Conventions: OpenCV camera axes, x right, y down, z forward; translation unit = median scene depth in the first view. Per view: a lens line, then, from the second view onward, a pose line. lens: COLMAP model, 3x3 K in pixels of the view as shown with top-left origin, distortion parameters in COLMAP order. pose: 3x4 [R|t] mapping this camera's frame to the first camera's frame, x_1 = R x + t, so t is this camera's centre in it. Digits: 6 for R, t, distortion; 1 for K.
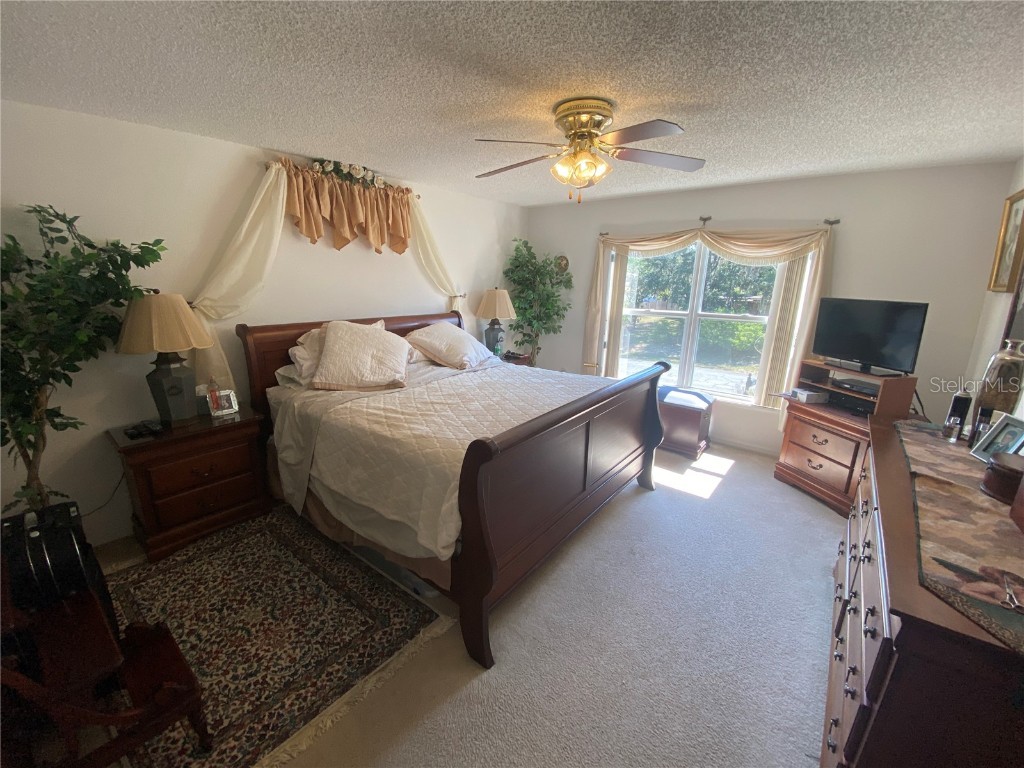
lens RADIAL K [[414.1, 0, 510.2], [0, 414.1, 385.6], [0, 0, 1]] dist [0.020979, -0.022574]
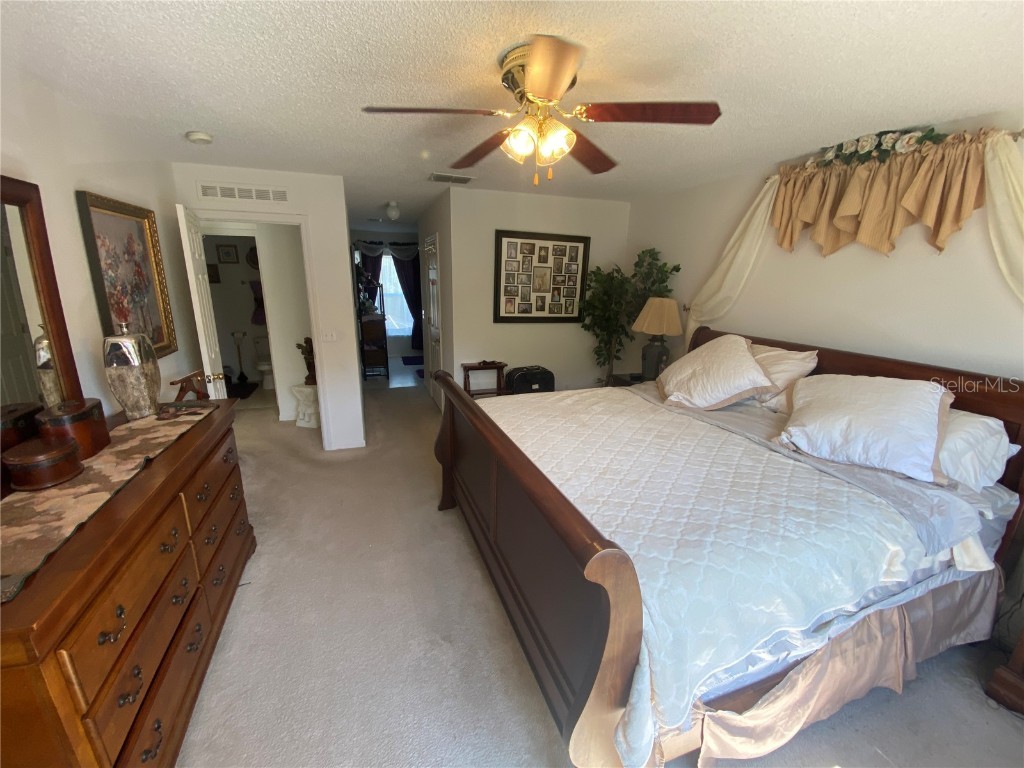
lens RADIAL K [[414.1, 0, 510.2], [0, 414.1, 385.6], [0, 0, 1]] dist [0.020979, -0.022574]
pose [[-0.537133, 0.195755, -0.820468, 1.218971], [-0.242972, 0.895563, 0.372737, -0.531471], [0.807745, 0.399560, -0.433474, 1.979794]]
